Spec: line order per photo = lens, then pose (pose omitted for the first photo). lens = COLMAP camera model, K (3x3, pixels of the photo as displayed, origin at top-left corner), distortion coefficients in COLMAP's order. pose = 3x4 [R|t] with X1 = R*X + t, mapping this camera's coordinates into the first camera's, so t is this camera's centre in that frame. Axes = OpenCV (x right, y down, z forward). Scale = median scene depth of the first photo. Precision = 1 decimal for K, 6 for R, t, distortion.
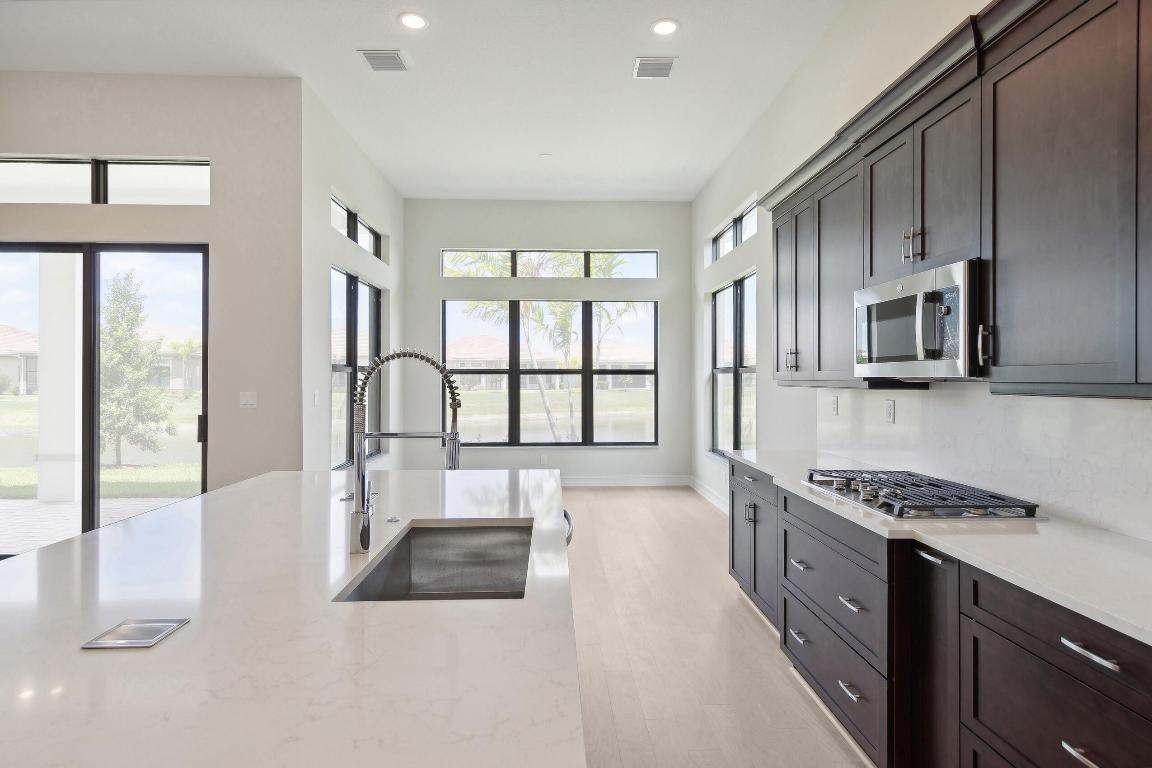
lens RADIAL K [[608.6, 0, 576.0], [0, 608.6, 384.0], [0, 0, 1]] dist [0.001693, 0.000757]
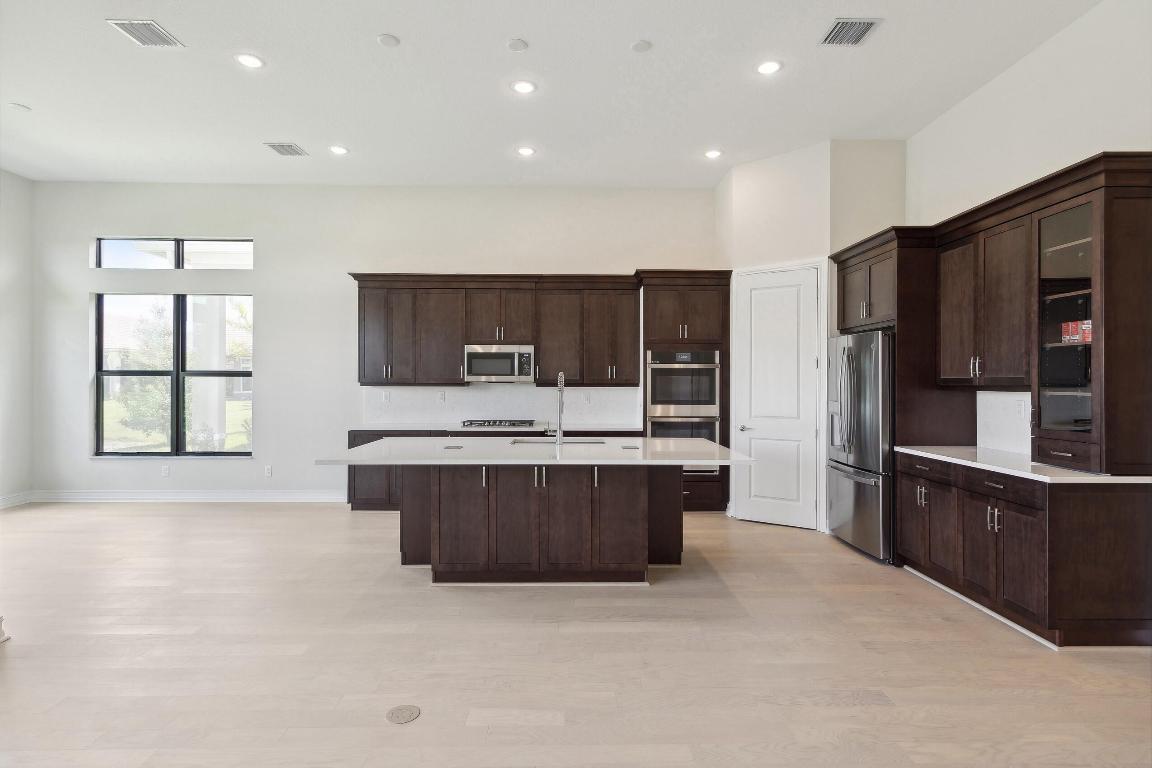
lens RADIAL K [[592.8, 0, 576.0], [0, 592.8, 384.0], [0, 0, 1]] dist [0.004339, 0.000385]
pose [[0.029800, -0.000284, 0.999556, -0.902071], [0.004480, 0.999990, 0.000151, 0.000650], [-0.999546, 0.004474, 0.029801, 0.248829]]
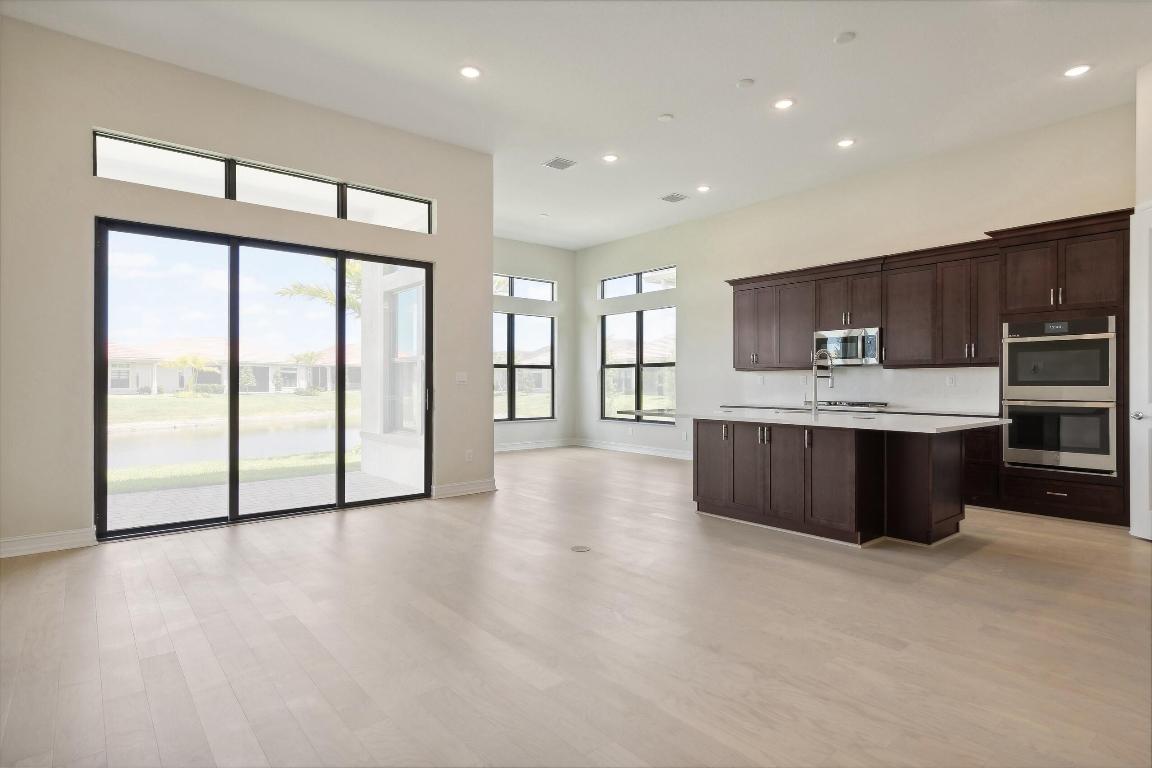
lens RADIAL K [[603.0, 0, 576.0], [0, 603.0, 384.0], [0, 0, 1]] dist [-0.002511, 0.000051]
pose [[0.805471, 0.001439, 0.592633, -0.925773], [0.003220, 0.999972, -0.006804, 0.041513], [-0.592626, 0.007388, 0.805444, -0.224799]]
